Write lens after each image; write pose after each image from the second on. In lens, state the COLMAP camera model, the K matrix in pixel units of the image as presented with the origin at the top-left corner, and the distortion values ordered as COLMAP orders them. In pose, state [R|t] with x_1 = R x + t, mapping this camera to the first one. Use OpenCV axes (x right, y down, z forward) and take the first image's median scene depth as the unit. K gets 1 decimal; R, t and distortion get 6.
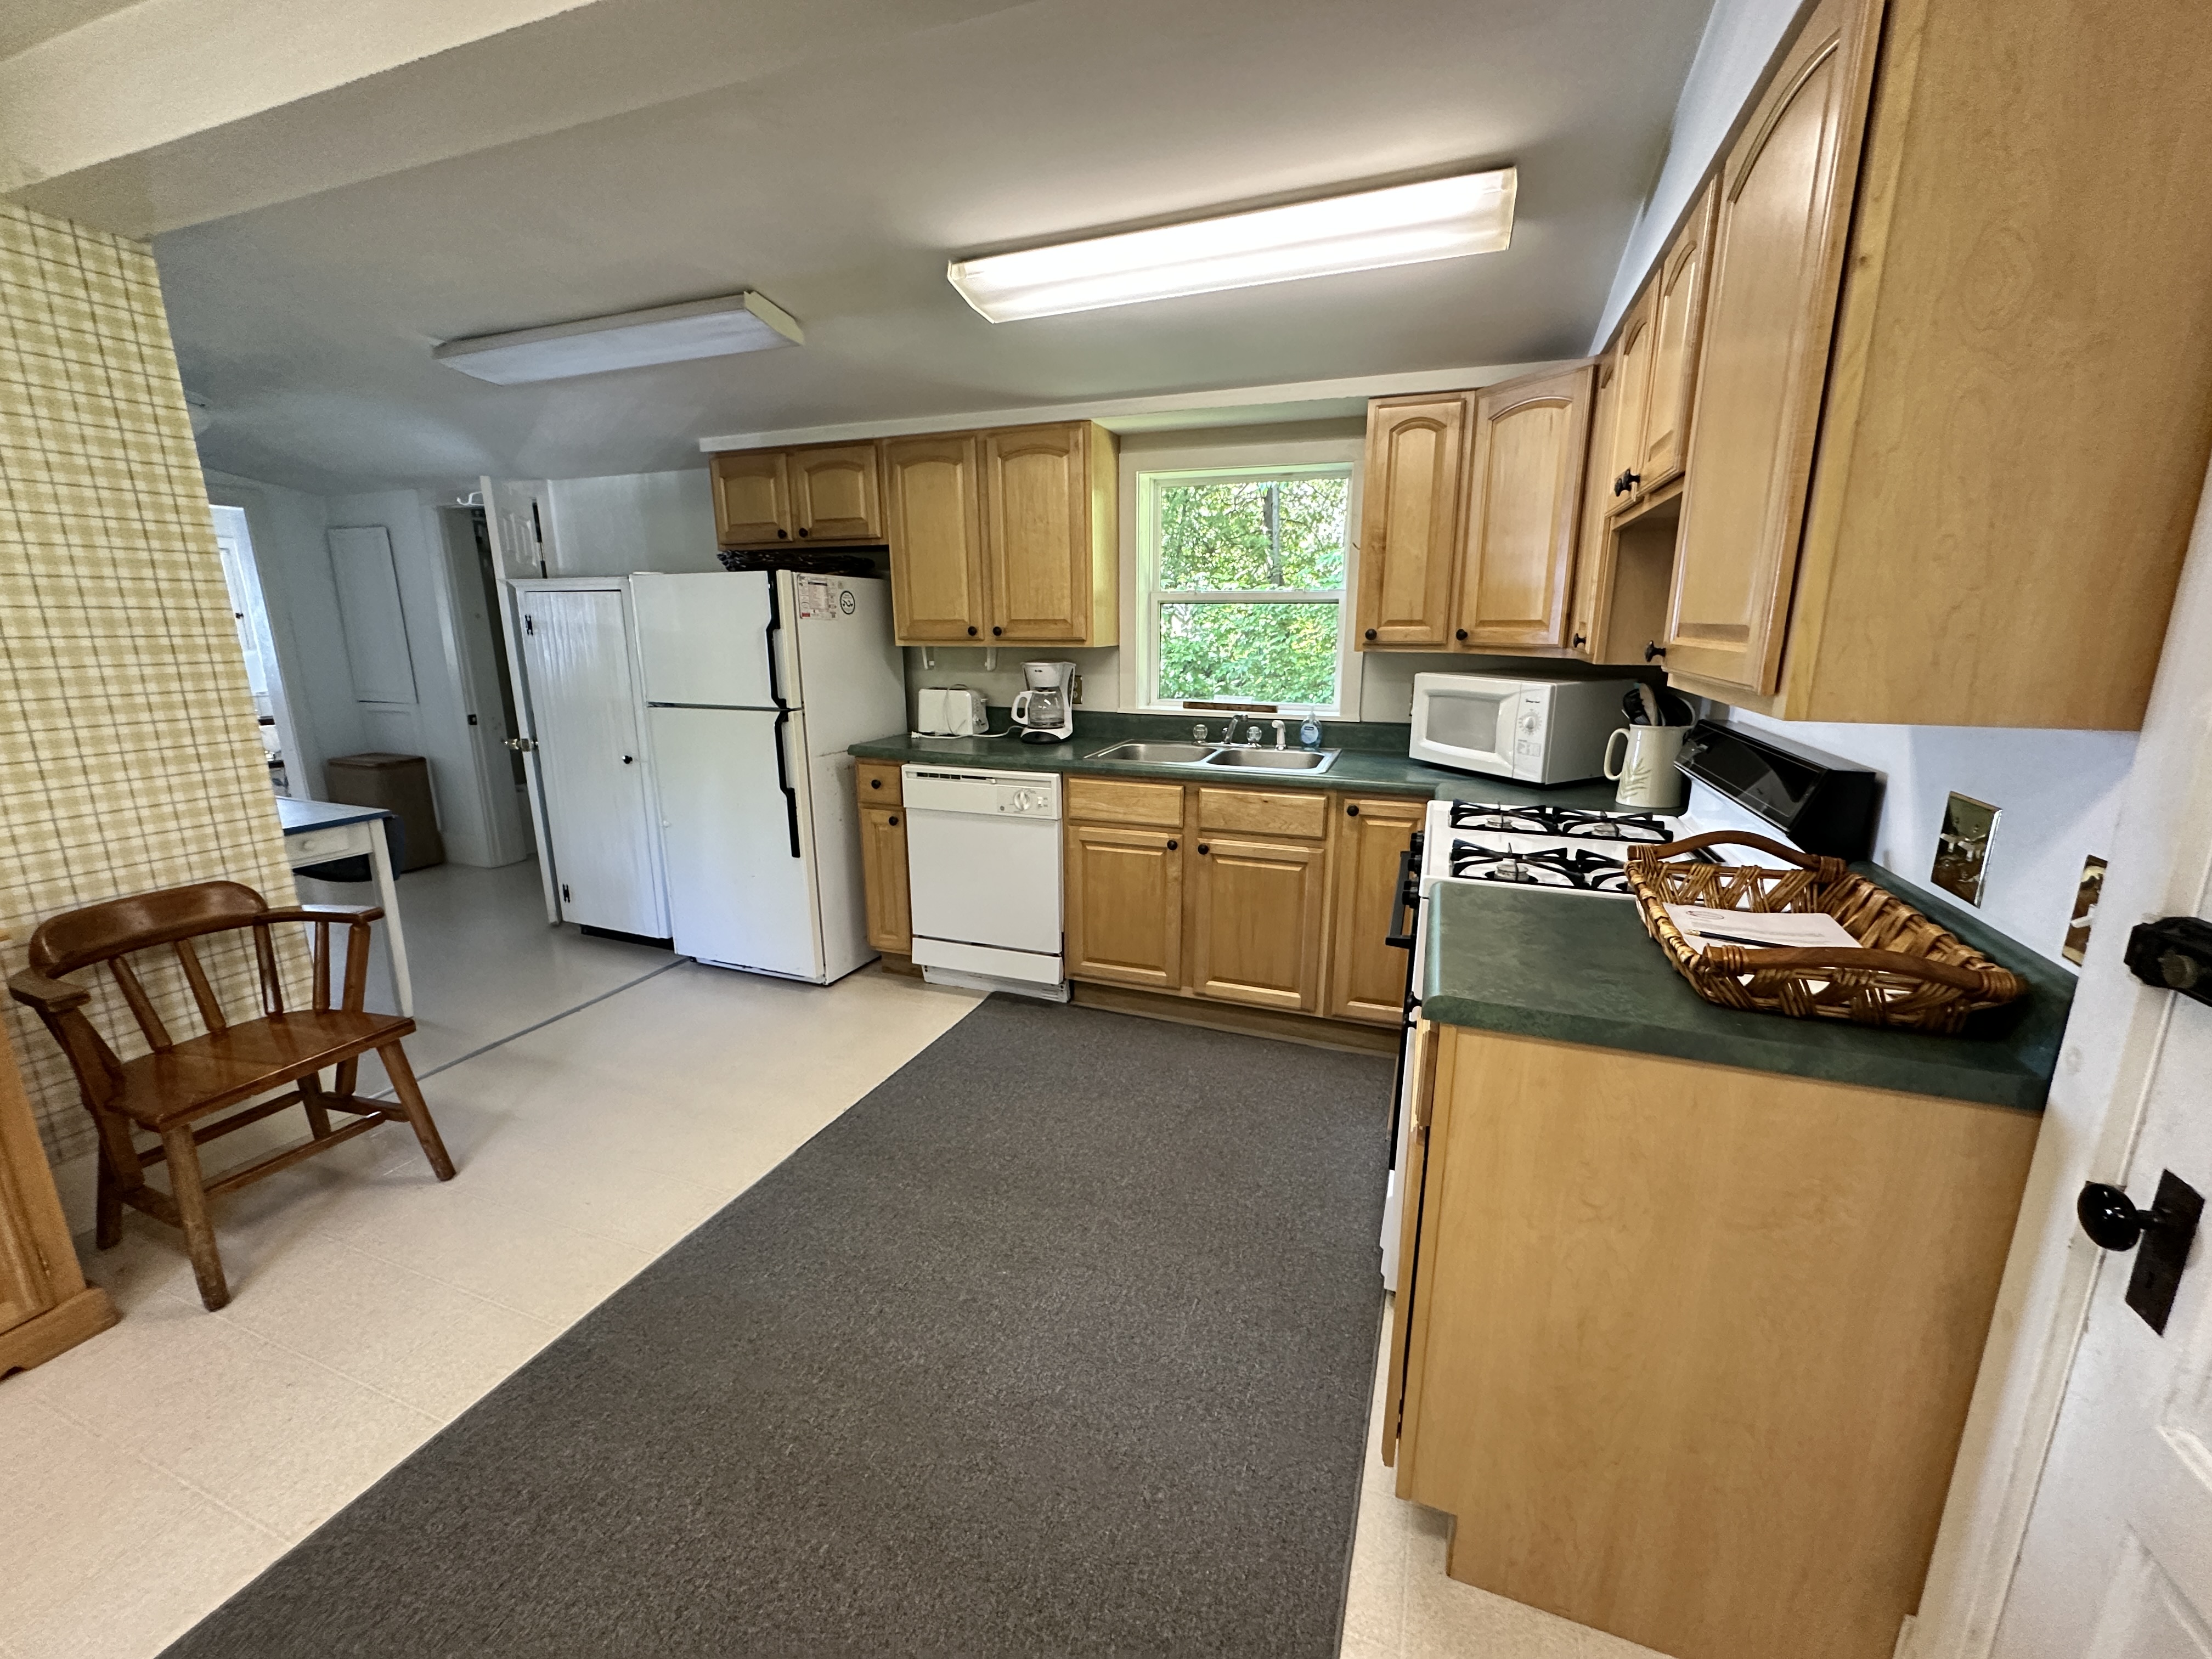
lens RADIAL K [[885.2, 0, 1110.5], [0, 885.2, 811.3], [0, 0, 1]] dist [0.003422, -0.000395]
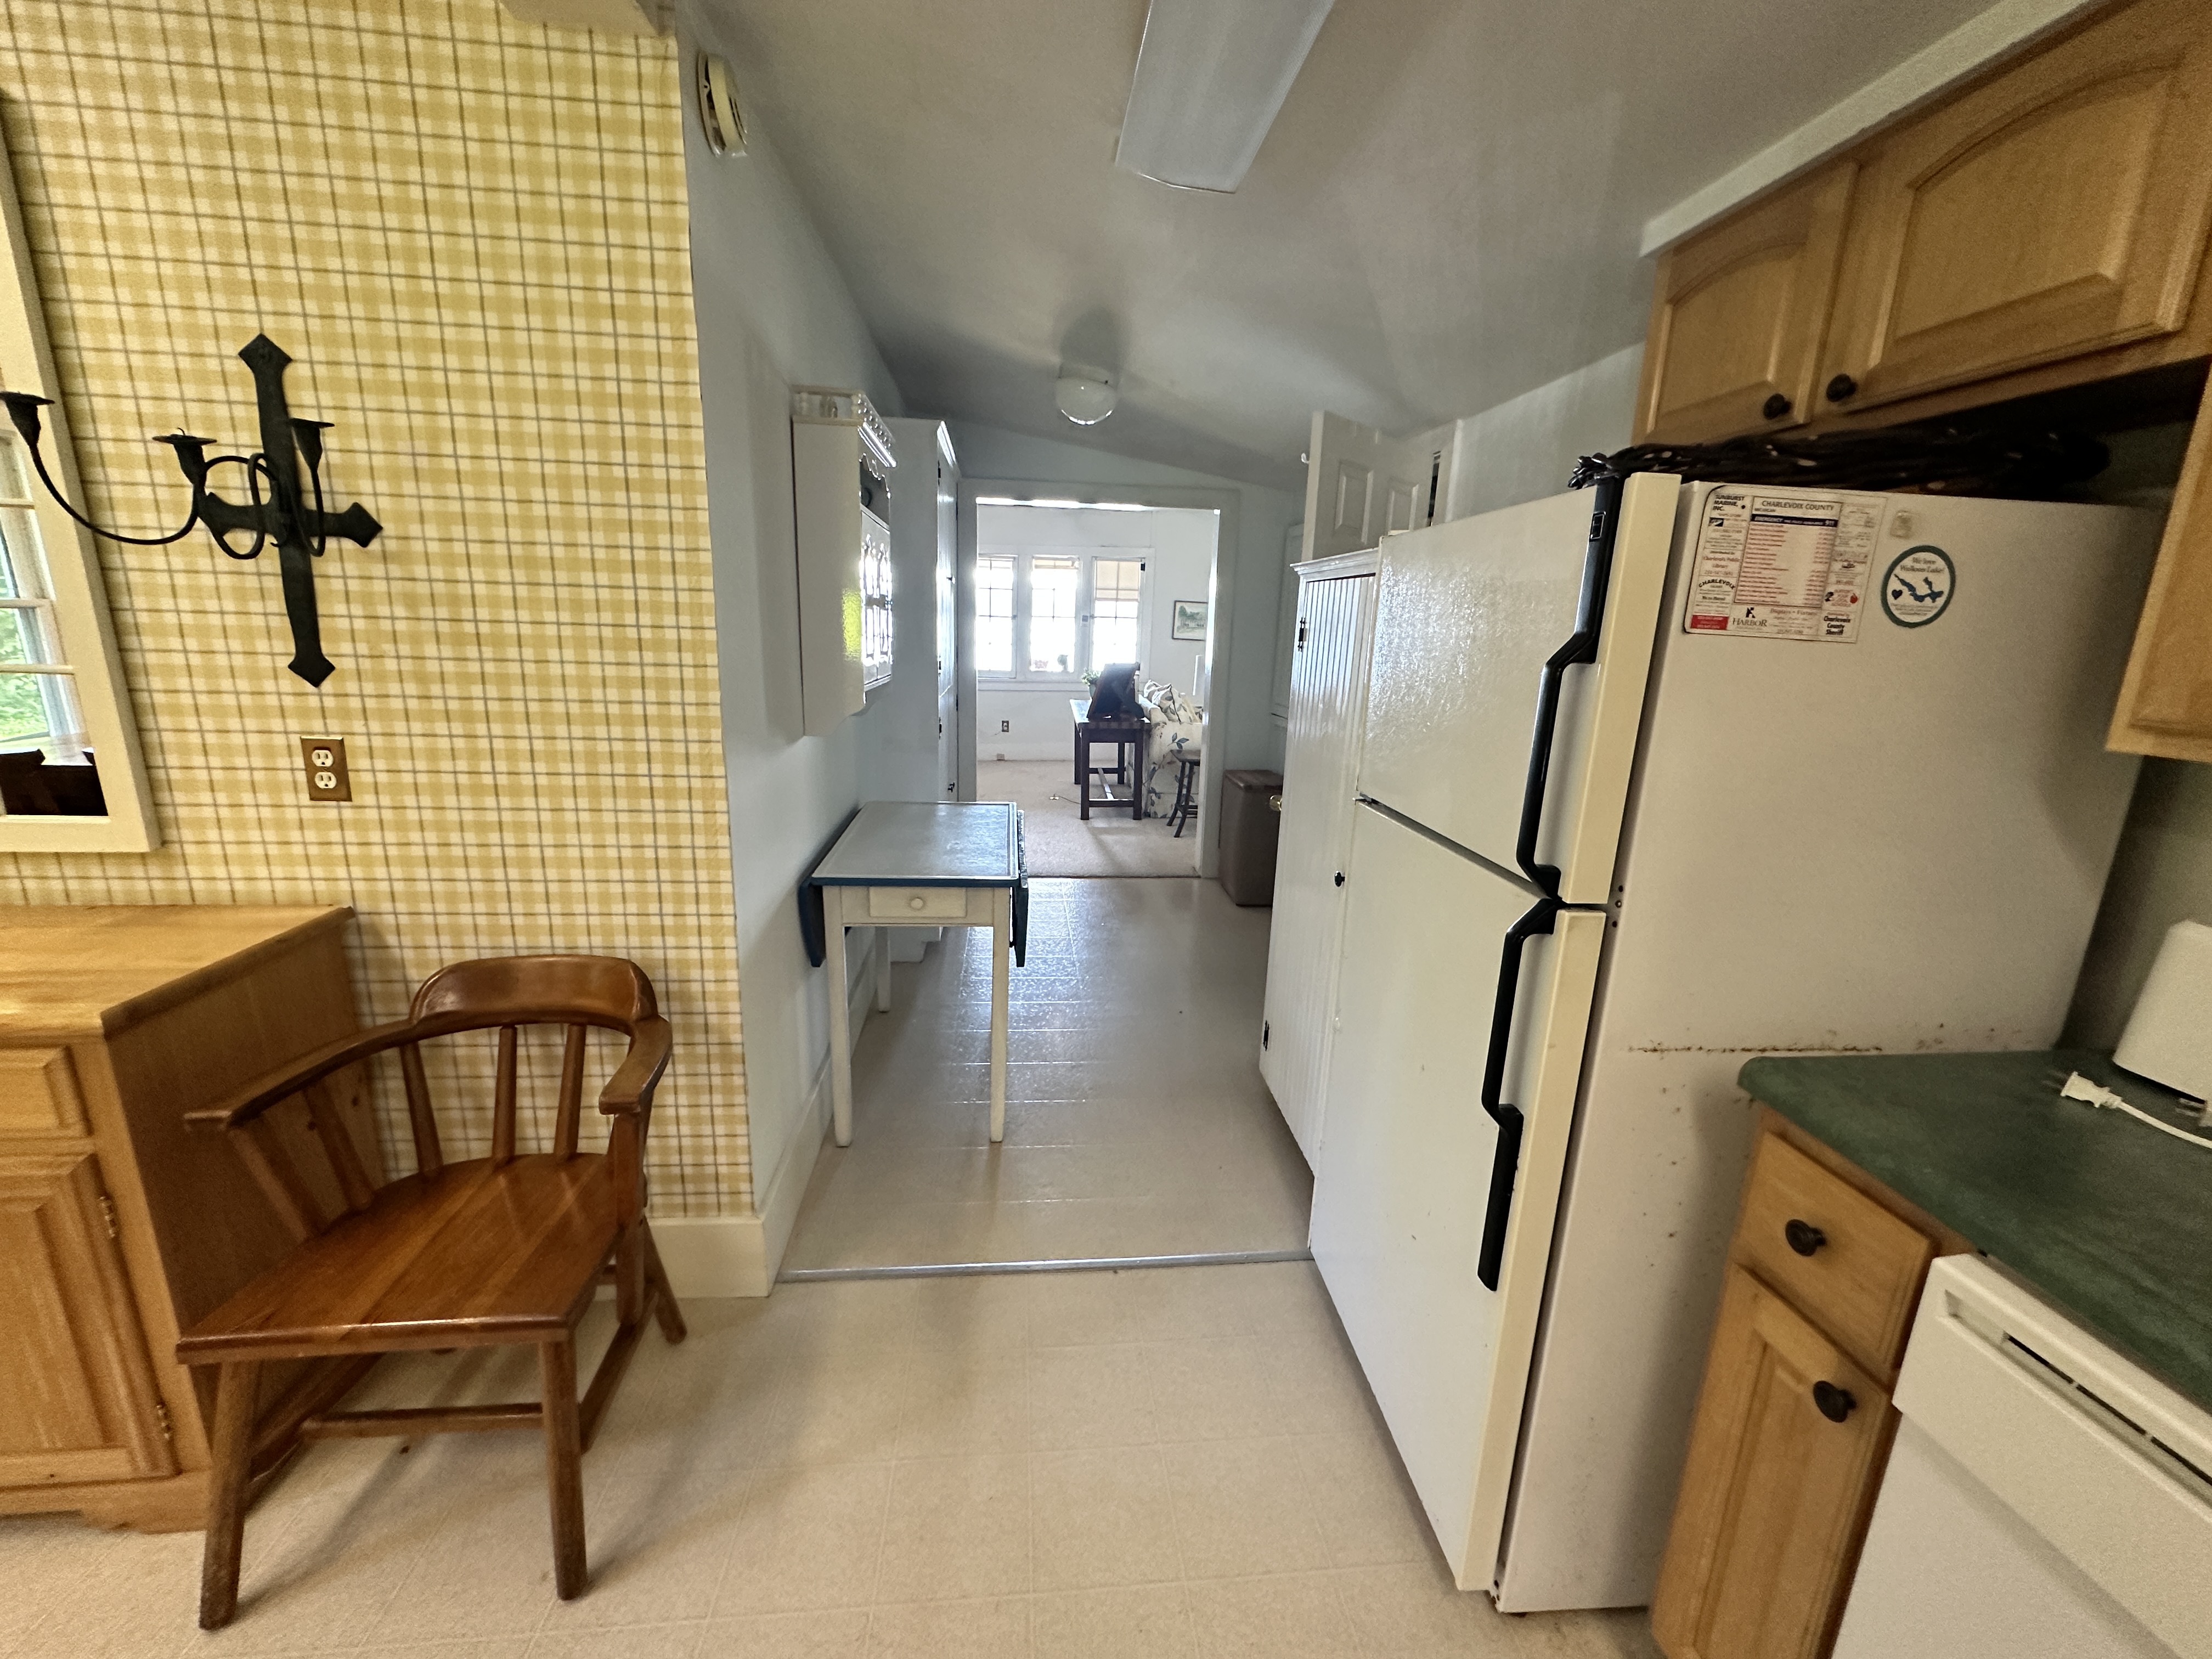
lens RADIAL K [[885.2, 0, 1104.8], [0, 885.2, 827.4], [0, 0, 1]] dist [0.003422, -0.000395]
pose [[0.454632, 0.223246, -0.862248, -0.151186], [-0.231775, 0.964380, 0.127483, -0.136630], [0.859994, 0.141890, 0.490180, 0.647032]]
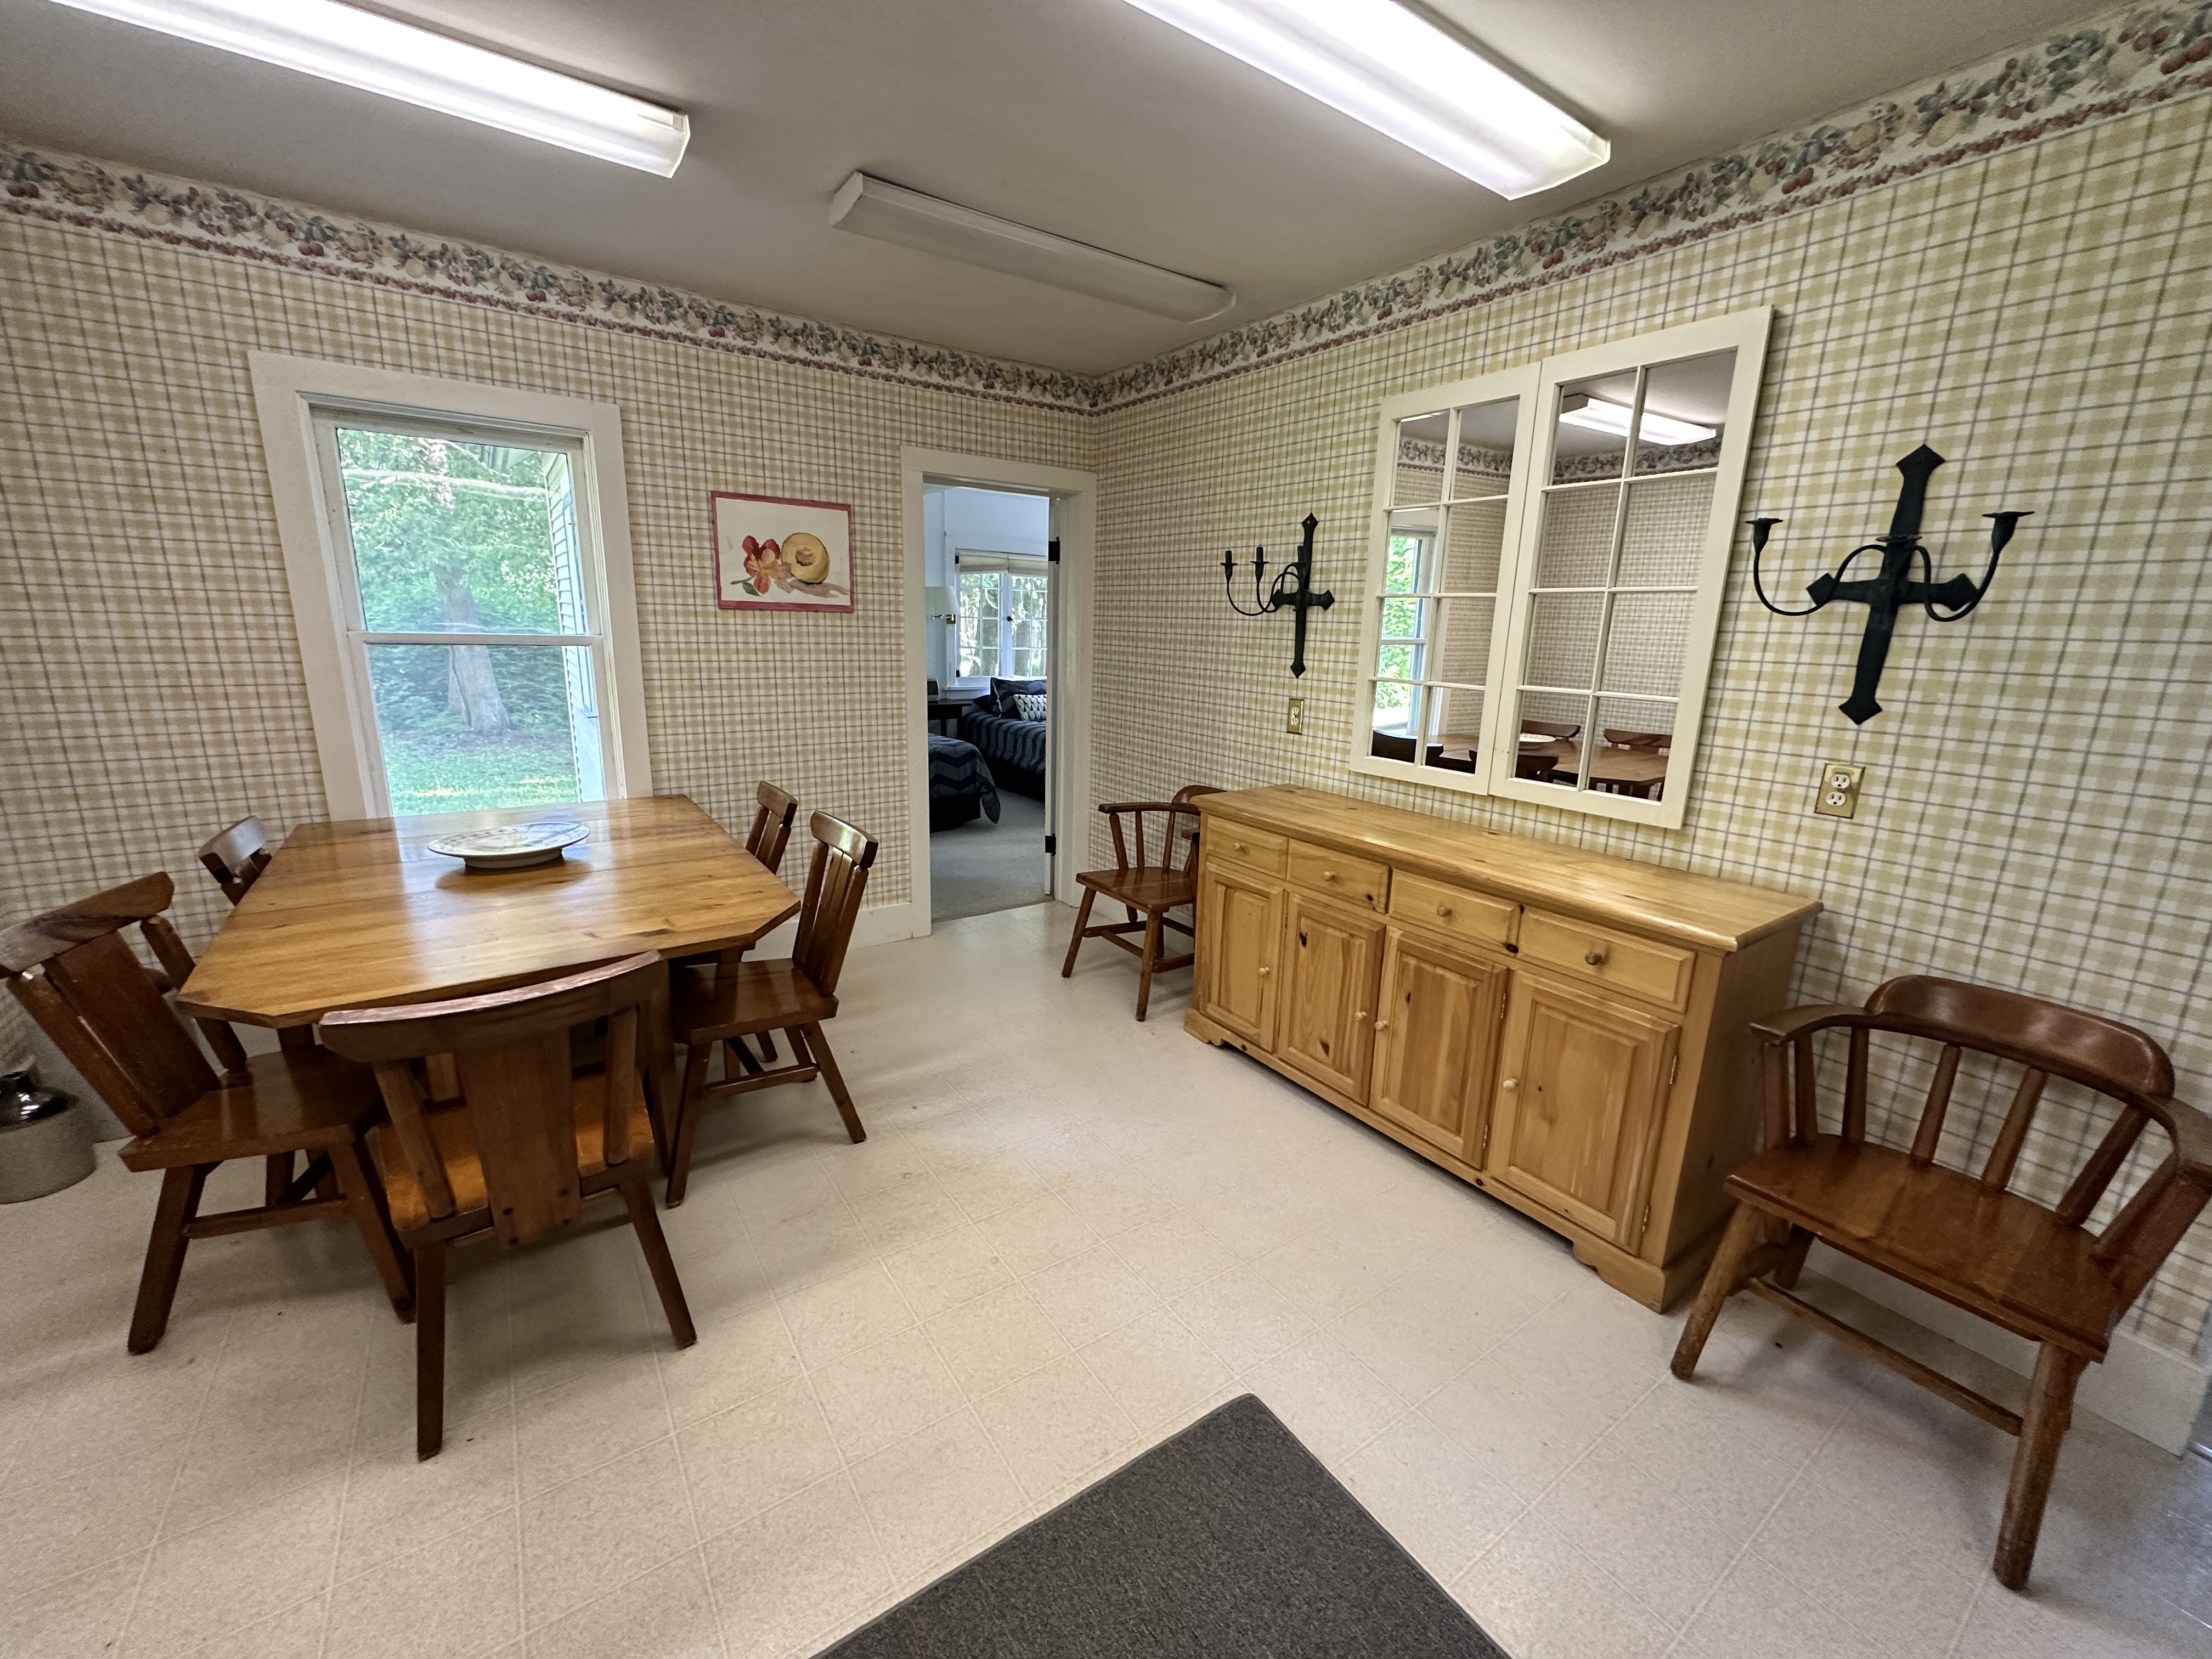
lens RADIAL K [[885.2, 0, 1104.9], [0, 885.2, 827.9], [0, 0, 1]] dist [0.003422, -0.000395]
pose [[-0.554106, 0.182078, -0.812290, -0.013498], [-0.207930, 0.914583, 0.346847, -0.090402], [0.806060, 0.361090, -0.468916, 0.416758]]
